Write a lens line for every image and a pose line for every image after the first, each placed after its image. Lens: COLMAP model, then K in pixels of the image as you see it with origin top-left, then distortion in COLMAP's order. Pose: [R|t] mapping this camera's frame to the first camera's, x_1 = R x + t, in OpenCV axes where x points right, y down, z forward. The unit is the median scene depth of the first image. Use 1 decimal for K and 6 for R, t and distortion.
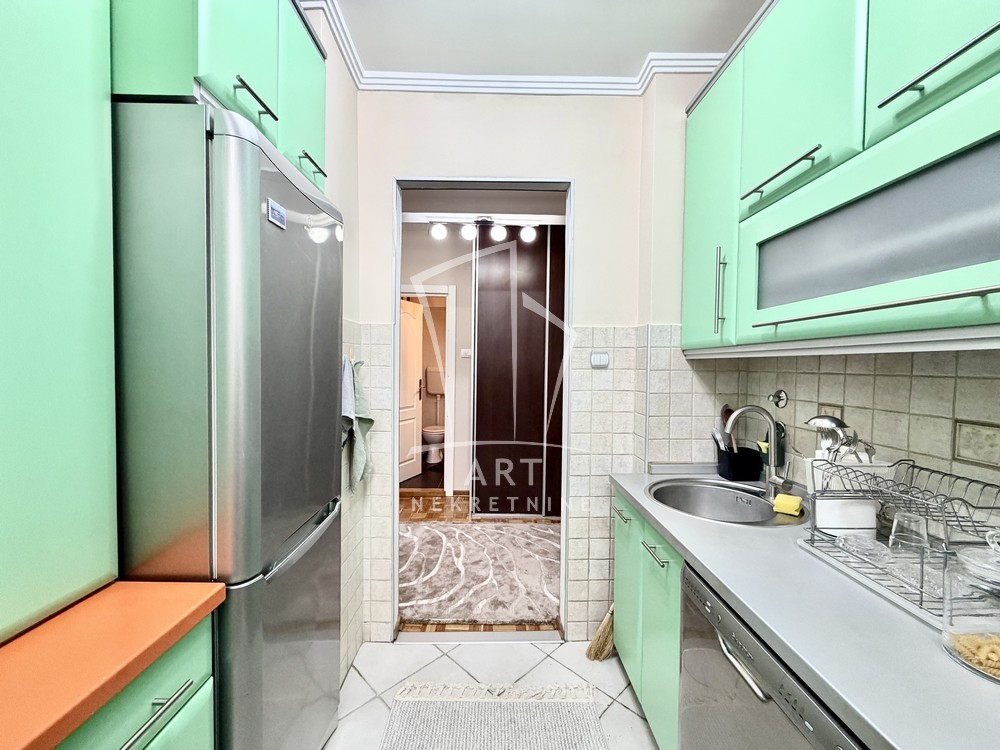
lens RADIAL K [[395.7, 0, 497.2], [0, 395.7, 377.1], [0, 0, 1]] dist [-0.002138, -0.000695]
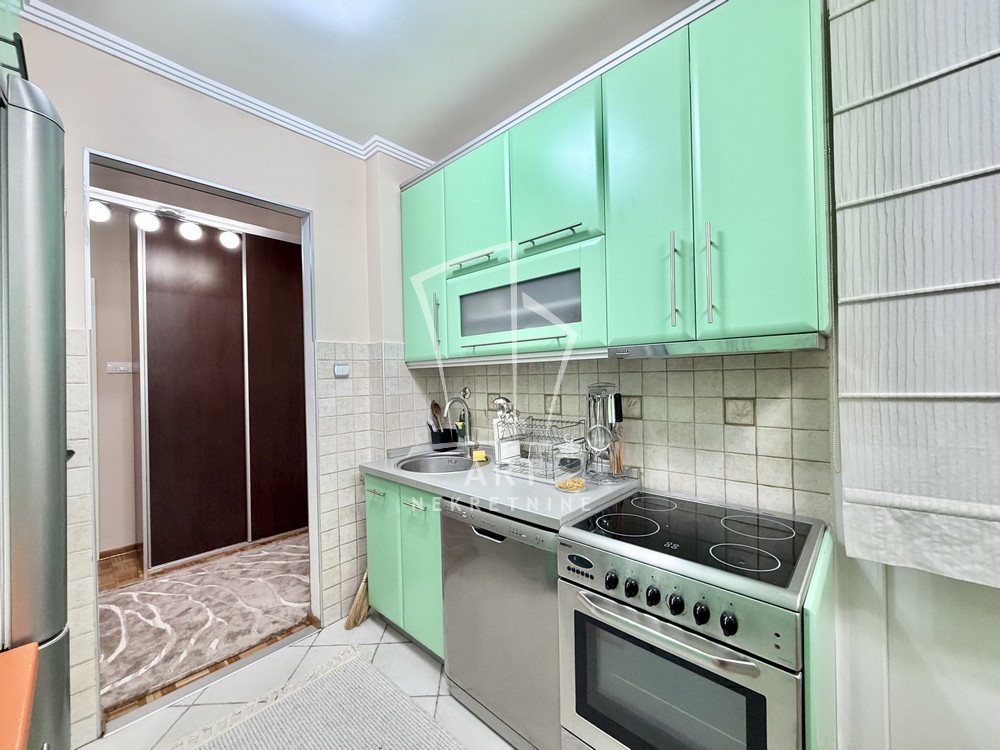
lens RADIAL K [[395.7, 0, 495.8], [0, 395.7, 375.2], [0, 0, 1]] dist [-0.002138, -0.000695]
pose [[0.686602, -0.025660, 0.726581, -0.277079], [0.053892, 0.998424, -0.015666, 0.012662], [-0.725034, 0.049914, 0.686902, -0.132519]]
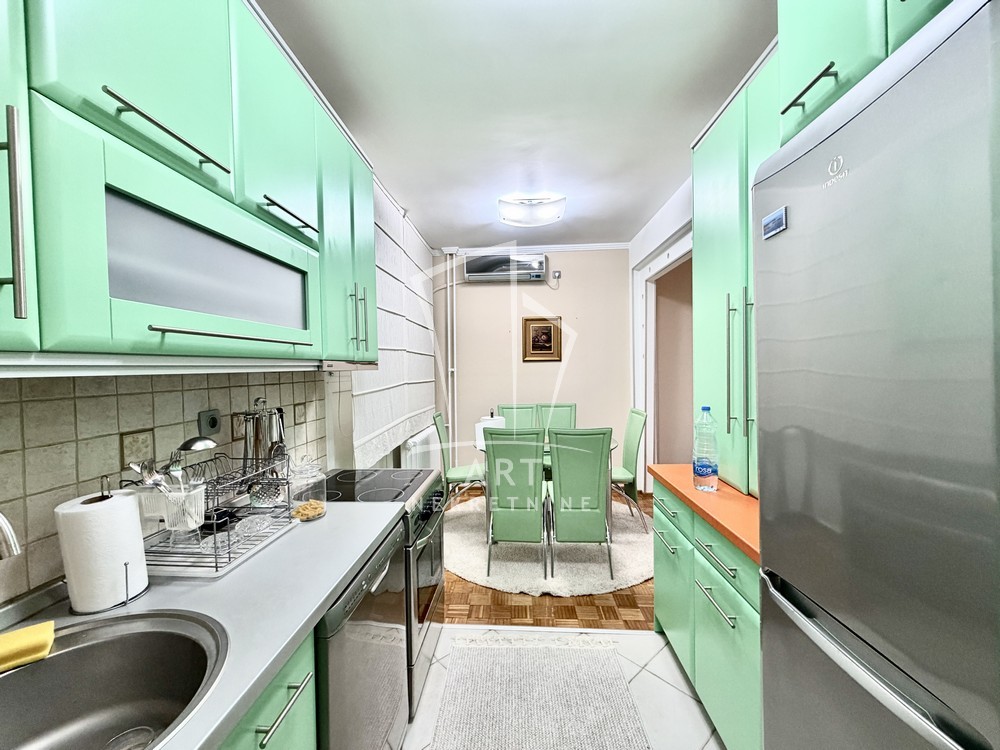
lens RADIAL K [[395.7, 0, 499.8], [0, 395.7, 374.8], [0, 0, 1]] dist [-0.002138, -0.000695]
pose [[-0.998384, 0.005589, 0.056559, 0.027189], [0.008519, 0.998627, 0.051692, -0.051640], [-0.056193, 0.052091, -0.997060, 1.022932]]
